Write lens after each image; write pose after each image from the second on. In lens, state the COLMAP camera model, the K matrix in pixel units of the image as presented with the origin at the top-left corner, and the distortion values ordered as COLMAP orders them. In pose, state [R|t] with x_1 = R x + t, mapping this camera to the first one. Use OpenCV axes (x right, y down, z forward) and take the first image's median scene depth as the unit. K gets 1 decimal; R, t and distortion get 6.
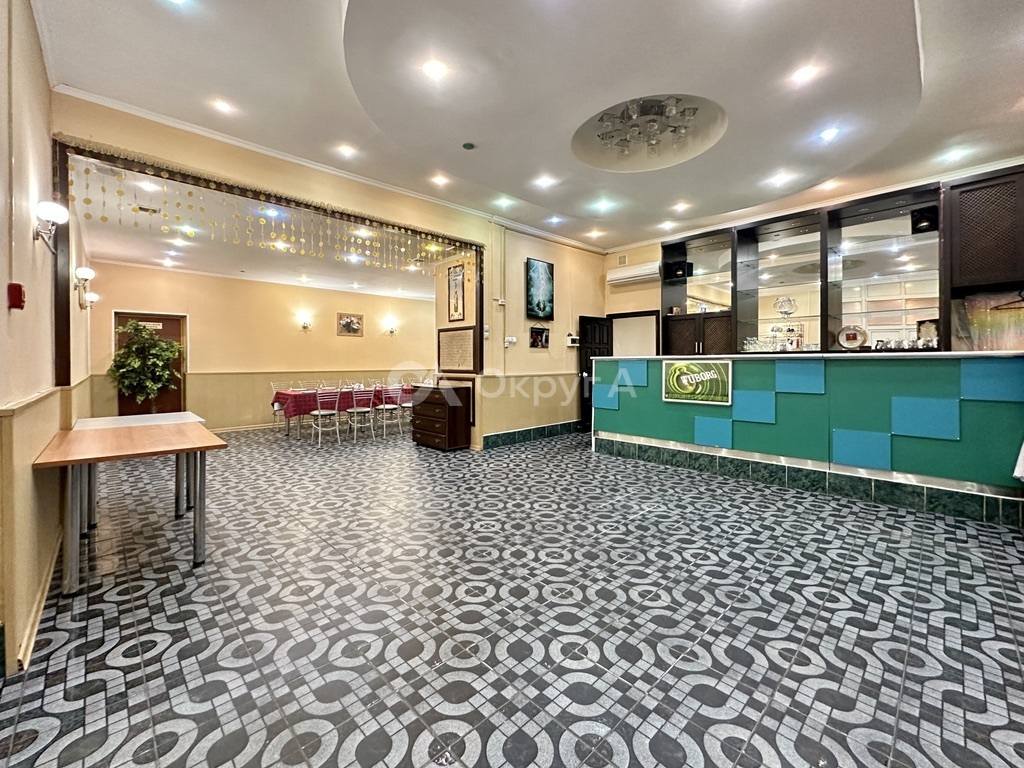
lens RADIAL K [[425.1, 0, 507.5], [0, 425.1, 364.3], [0, 0, 1]] dist [-0.001171, -0.000075]
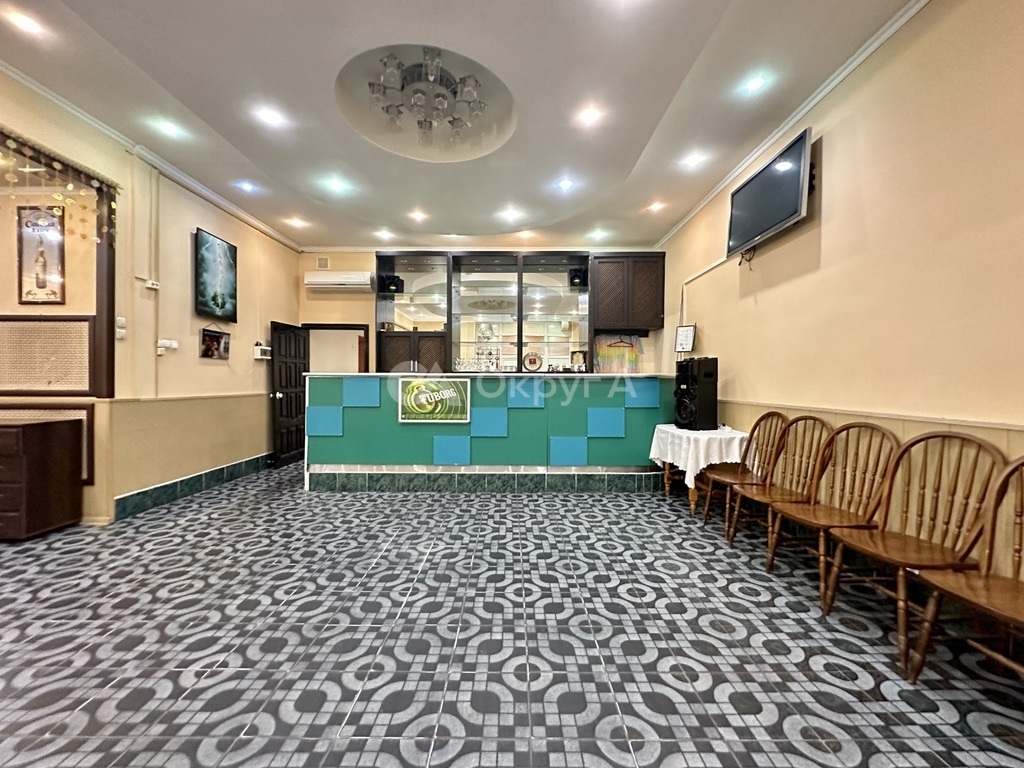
lens RADIAL K [[408.8, 0, 512.0], [0, 408.8, 384.0], [0, 0, 1]] dist [-0.001481, -0.000075]
pose [[0.690424, 0.002562, 0.723400, -0.094805], [-0.001760, 0.999997, -0.001862, 0.004698], [-0.723403, 0.000012, 0.690427, 0.202758]]
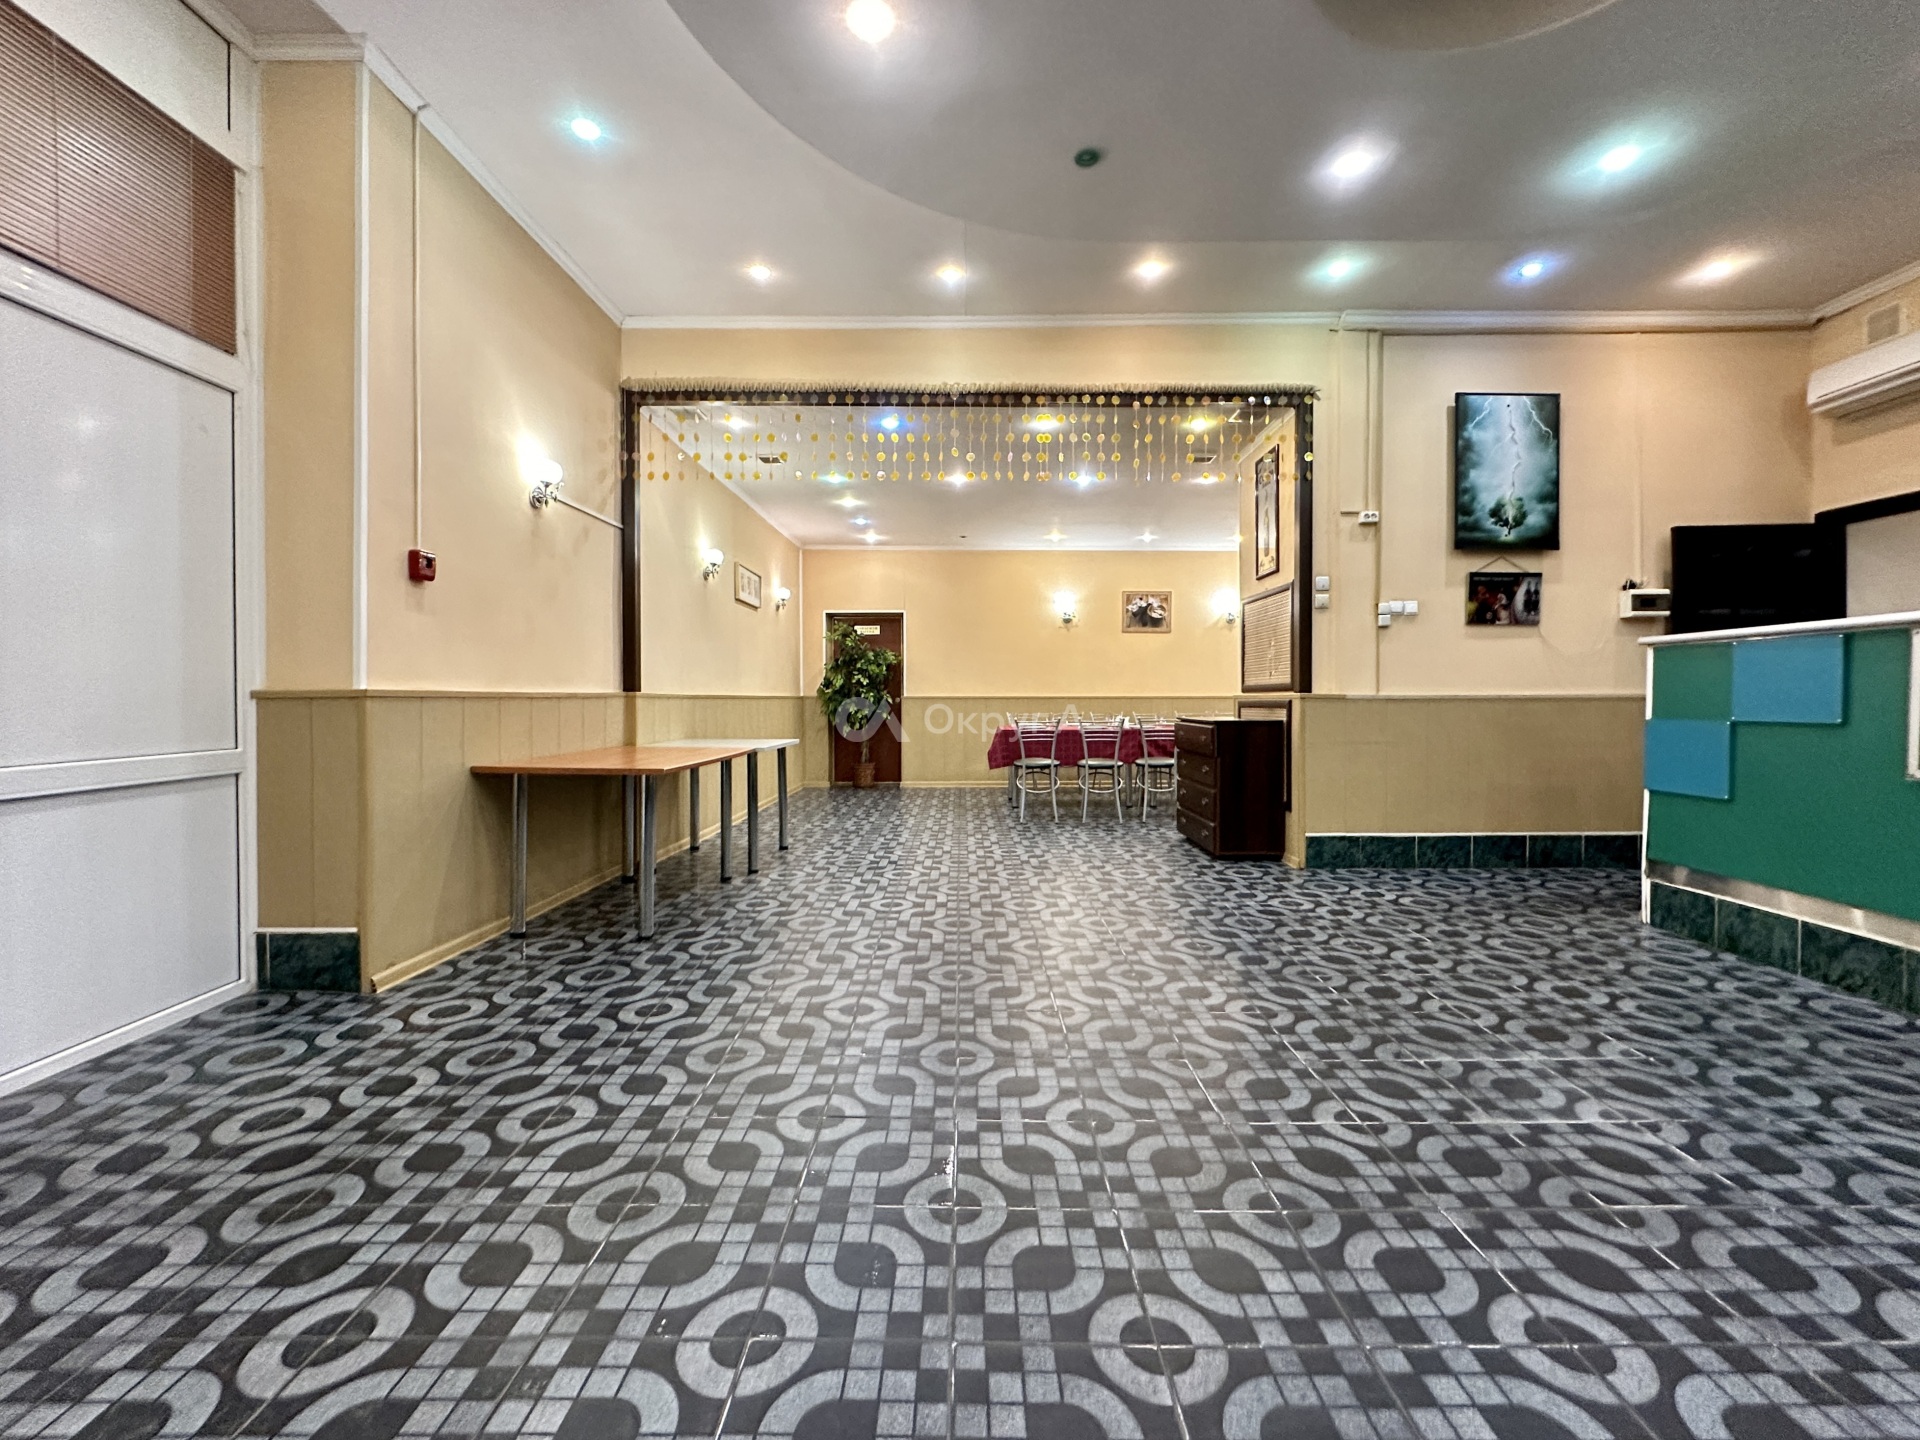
lens RADIAL K [[779.3, 0, 958.6], [0, 779.3, 703.2], [0, 0, 1]] dist [-0.001326, 0.000021]
pose [[0.725503, 0.006919, -0.688185, 0.246852], [-0.005904, 0.999975, 0.003830, 0.036974], [0.688194, 0.001284, 0.725525, 0.205622]]
